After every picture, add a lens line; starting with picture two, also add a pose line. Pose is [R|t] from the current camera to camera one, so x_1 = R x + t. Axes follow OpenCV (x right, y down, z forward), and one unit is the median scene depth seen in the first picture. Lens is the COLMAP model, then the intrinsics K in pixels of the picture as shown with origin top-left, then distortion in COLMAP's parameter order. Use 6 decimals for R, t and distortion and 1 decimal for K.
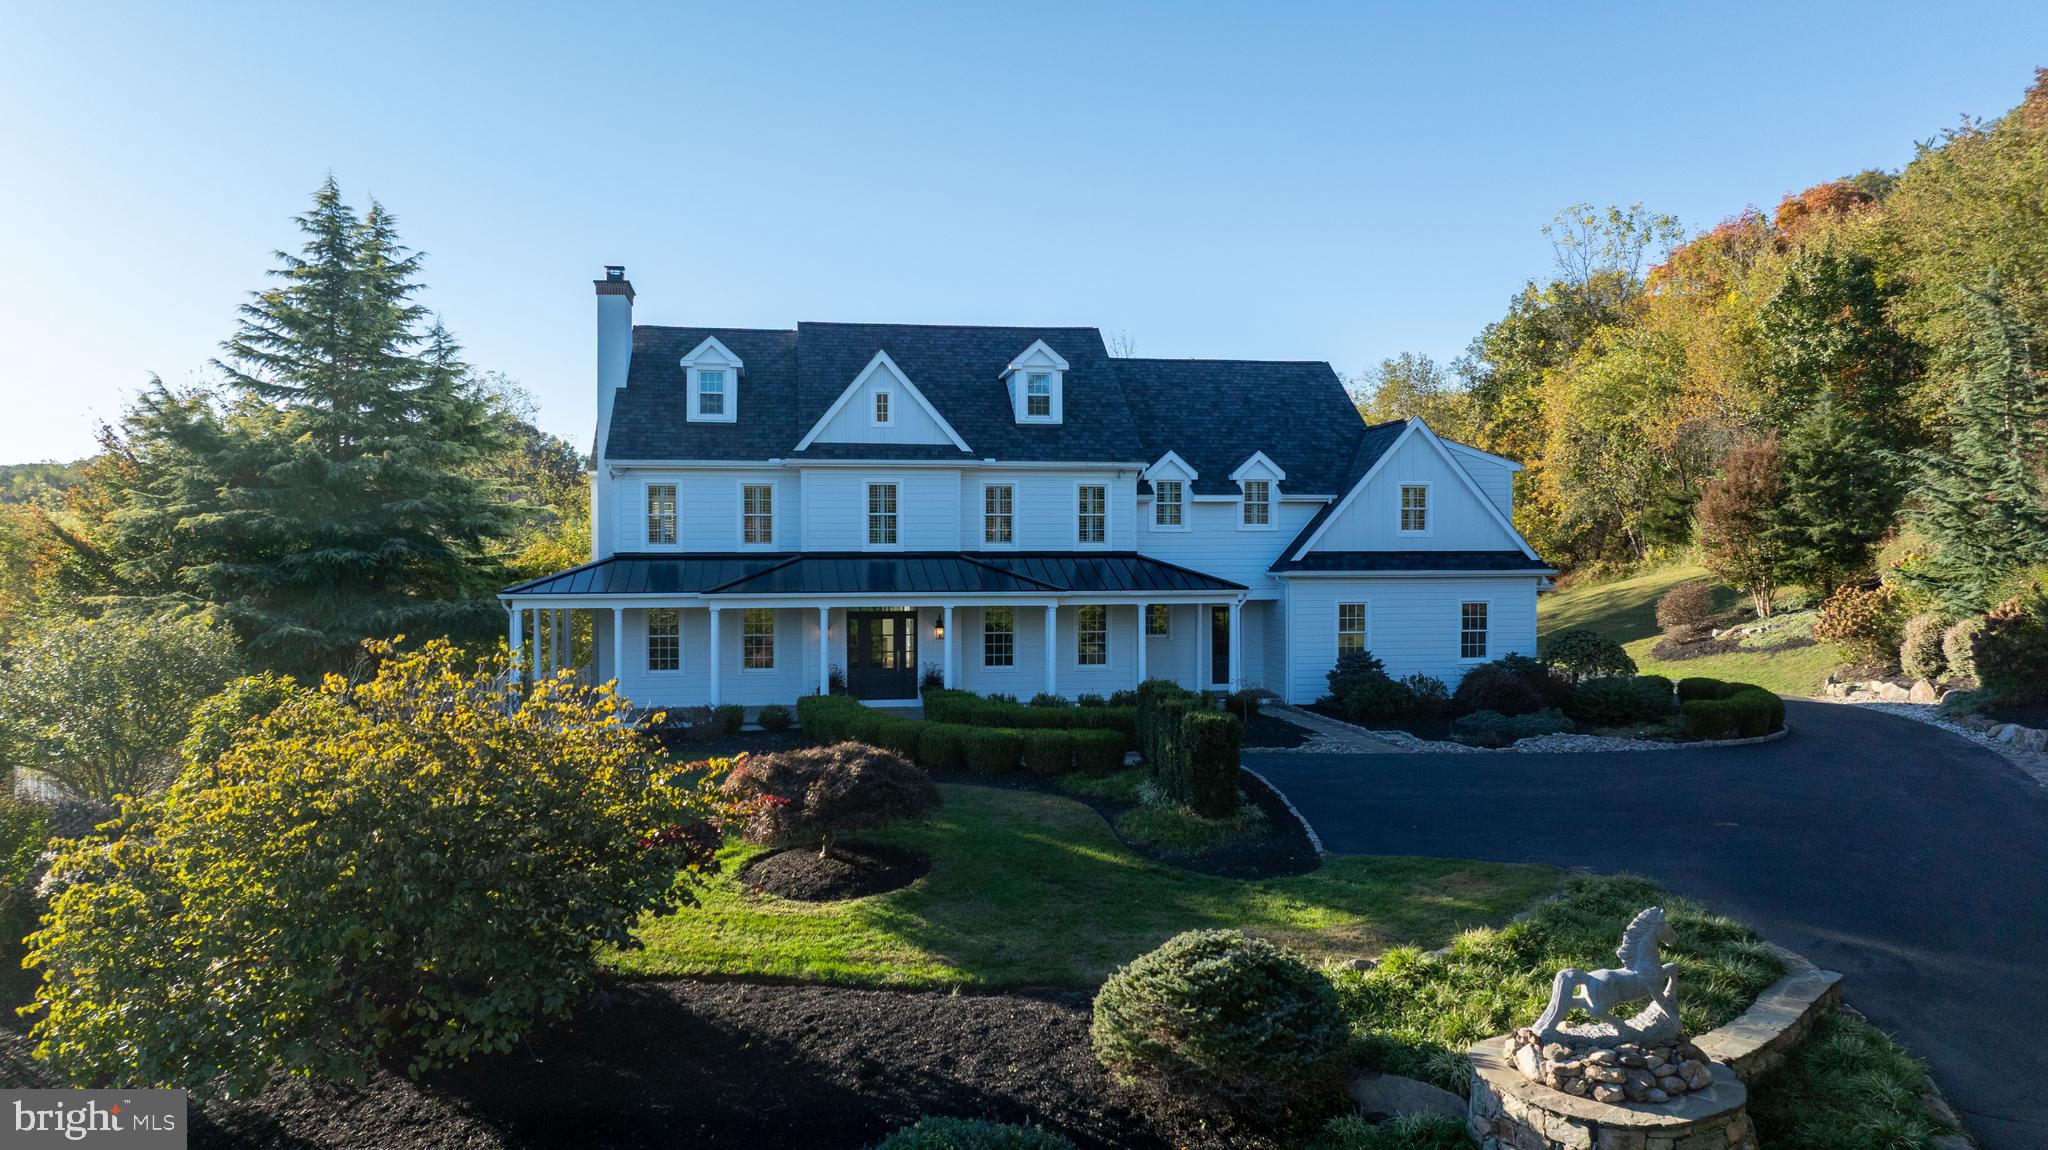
lens RADIAL K [[1419.1, 0, 1020.6], [0, 1419.1, 574.3], [0, 0, 1]] dist [-0.008894, -0.001526]
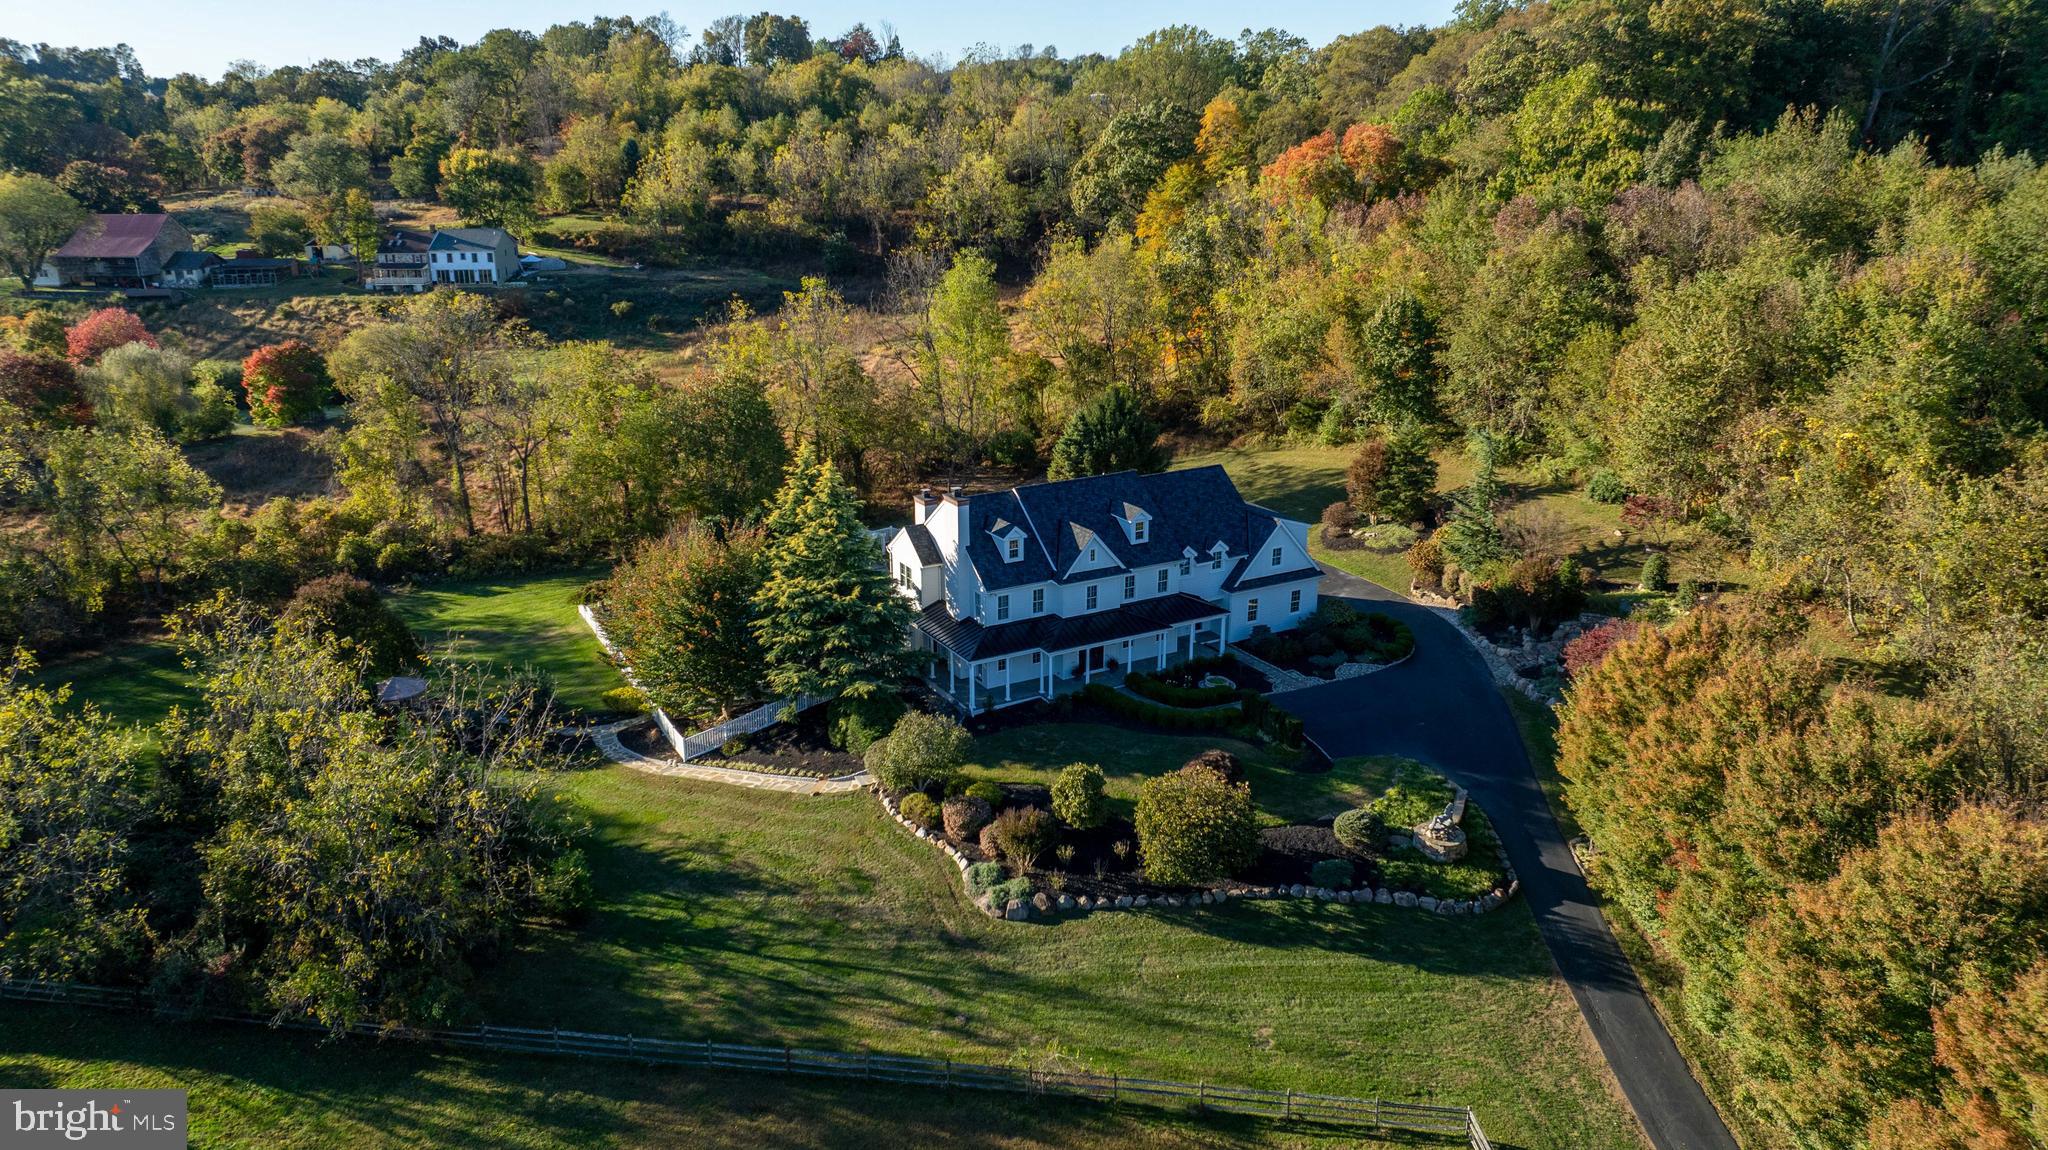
lens RADIAL K [[1419.1, 0, 1026.7], [0, 1419.1, 575.7], [0, 0, 1]] dist [-0.008894, -0.001526]
pose [[0.939916, -0.100185, 0.326375, -0.886413], [0.002644, 0.958083, 0.286480, -0.692722], [-0.341395, -0.268404, 0.900782, -0.990791]]
